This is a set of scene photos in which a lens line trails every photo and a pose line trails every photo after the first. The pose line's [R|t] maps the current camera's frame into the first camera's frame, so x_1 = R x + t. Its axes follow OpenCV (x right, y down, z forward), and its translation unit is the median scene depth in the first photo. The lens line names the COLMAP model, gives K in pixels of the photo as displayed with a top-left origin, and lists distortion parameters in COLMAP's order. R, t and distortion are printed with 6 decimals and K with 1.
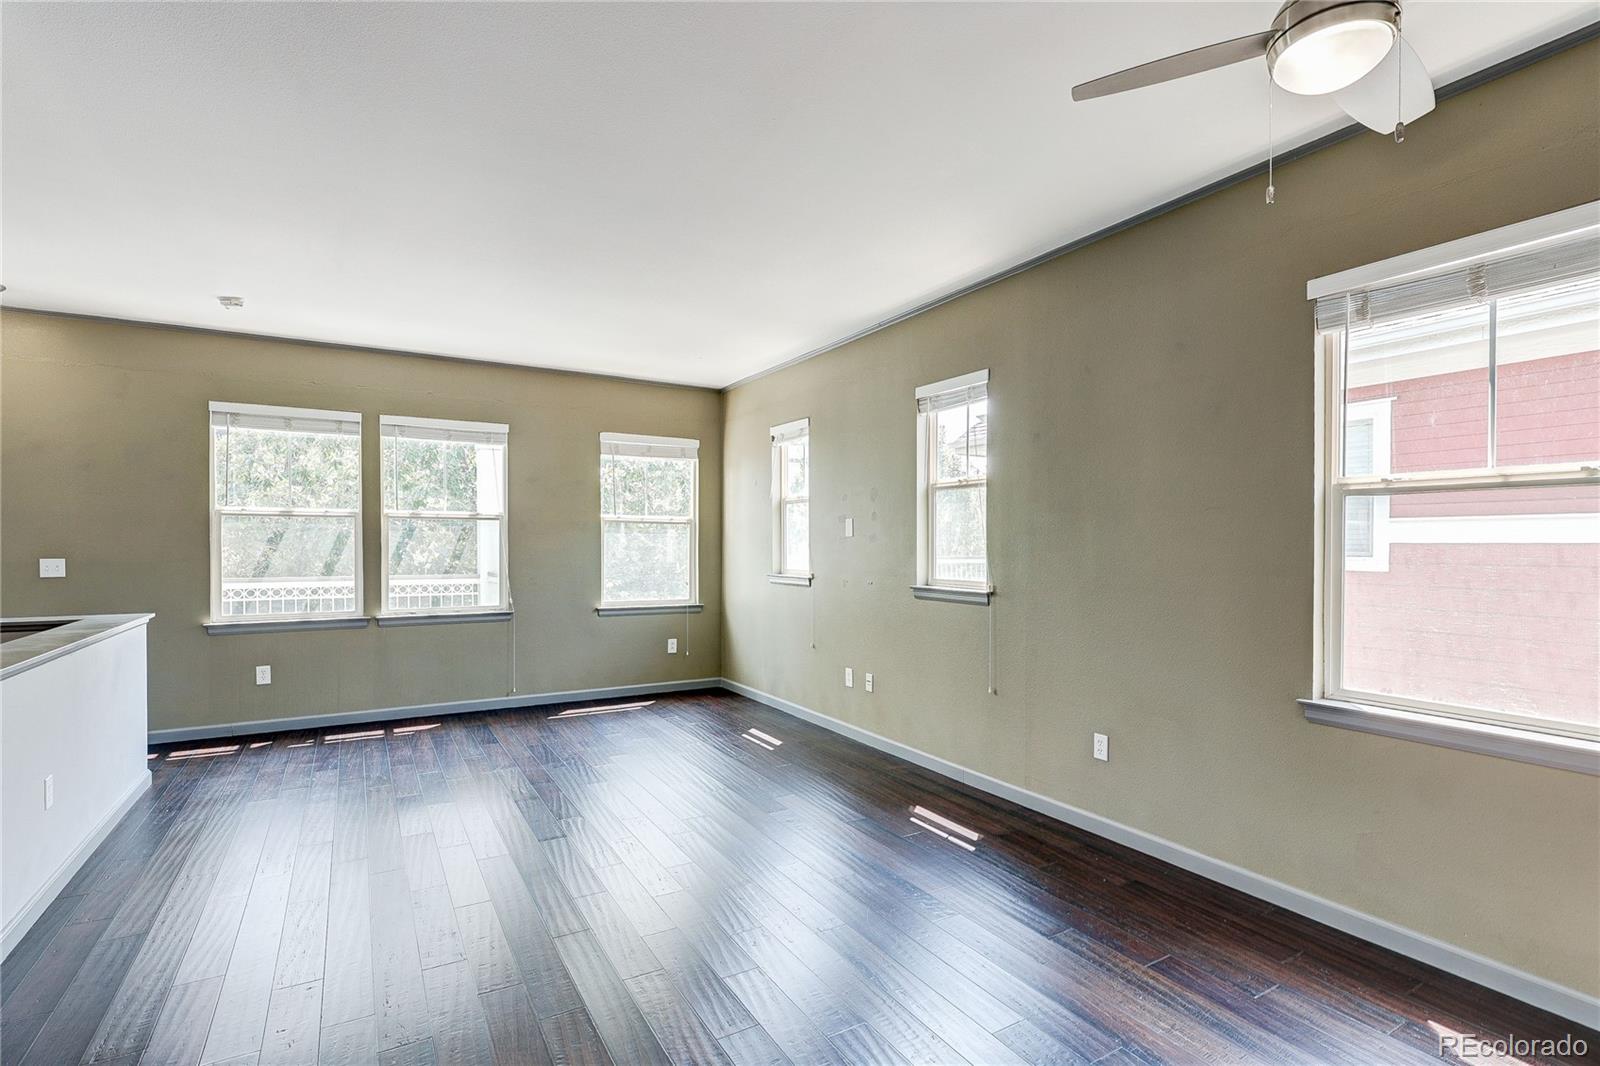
lens RADIAL K [[753.6, 0, 796.9], [0, 753.6, 553.3], [0, 0, 1]] dist [-0.004519, 0.000090]
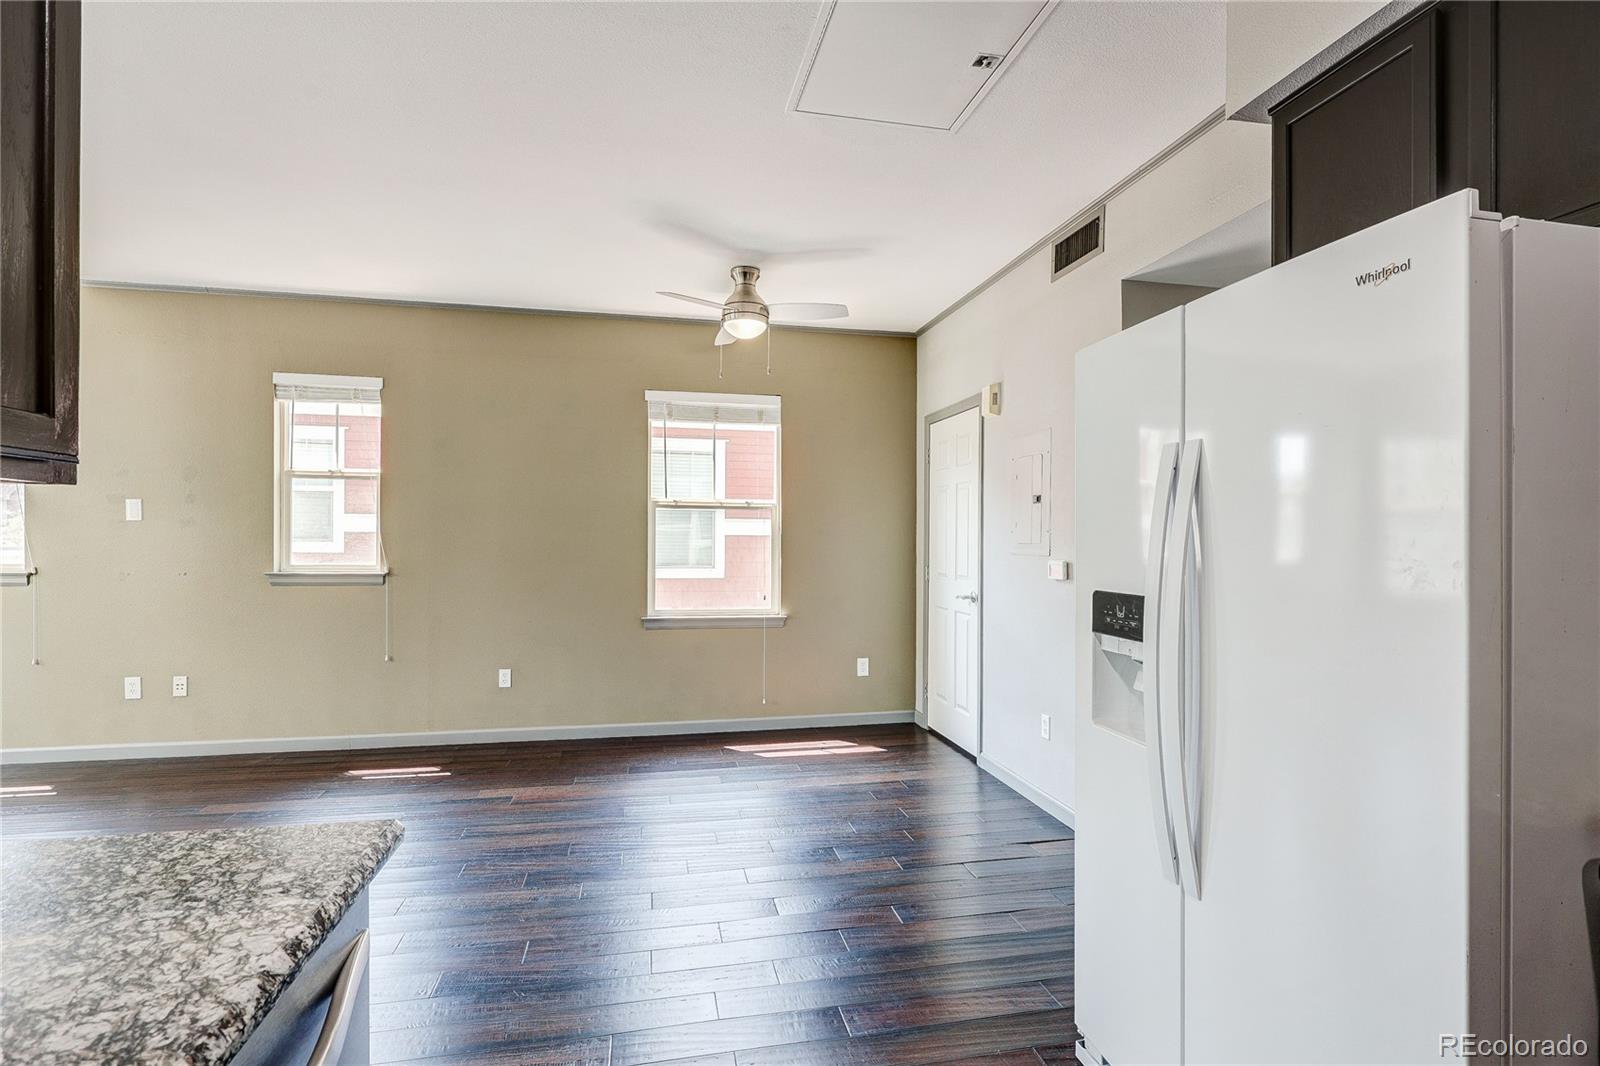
lens RADIAL K [[753.6, 0, 806.7], [0, 753.6, 538.4], [0, 0, 1]] dist [-0.004519, 0.000090]
pose [[0.319544, 0.001177, 0.947571, -0.469647], [0.004946, 0.999984, -0.002910, 0.004249], [-0.947558, 0.005617, 0.319533, 0.019857]]
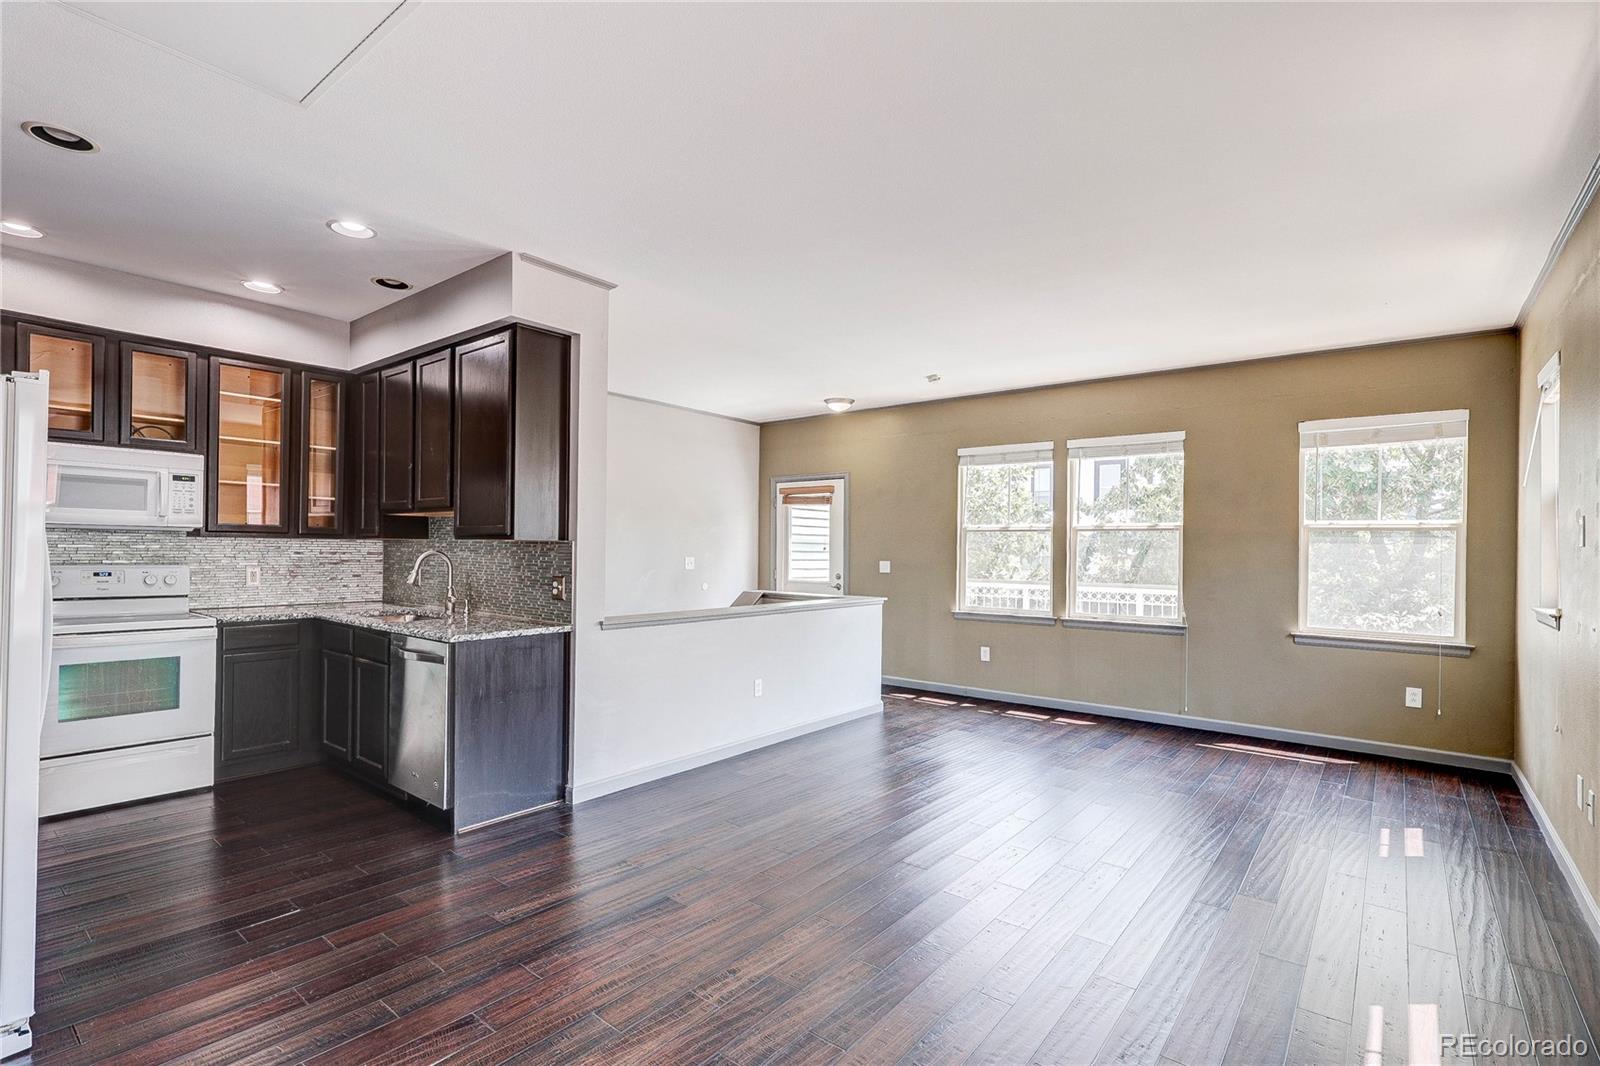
lens RADIAL K [[753.6, 0, 797.2], [0, 753.6, 550.1], [0, 0, 1]] dist [-0.004519, 0.000090]
pose [[0.354166, 0.003190, -0.935177, 0.374940], [-0.024058, 0.999694, -0.005701, -0.001787], [0.934873, 0.024518, 0.354134, 0.223115]]
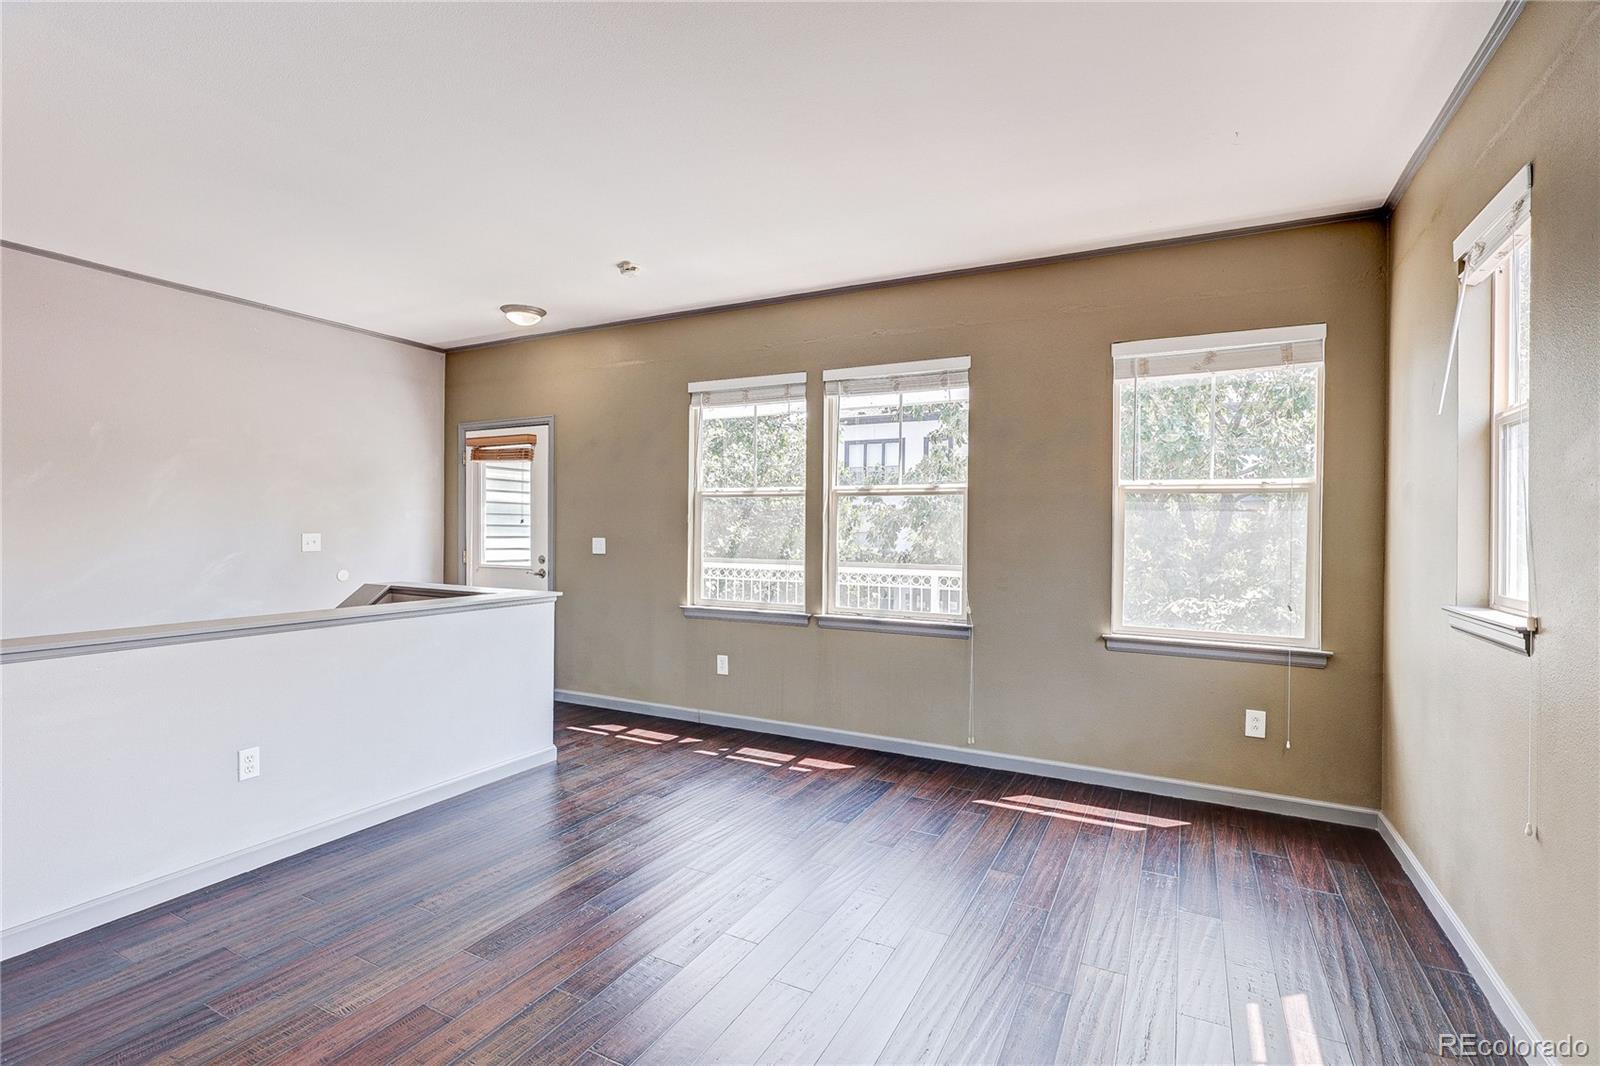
lens RADIAL K [[753.6, 0, 799.8], [0, 753.6, 531.6], [0, 0, 1]] dist [-0.004519, 0.000090]
pose [[0.533142, 0.007674, -0.845991, 0.134383], [-0.021296, 0.999764, -0.004352, -0.003203], [0.845758, 0.020336, 0.533180, 0.552955]]
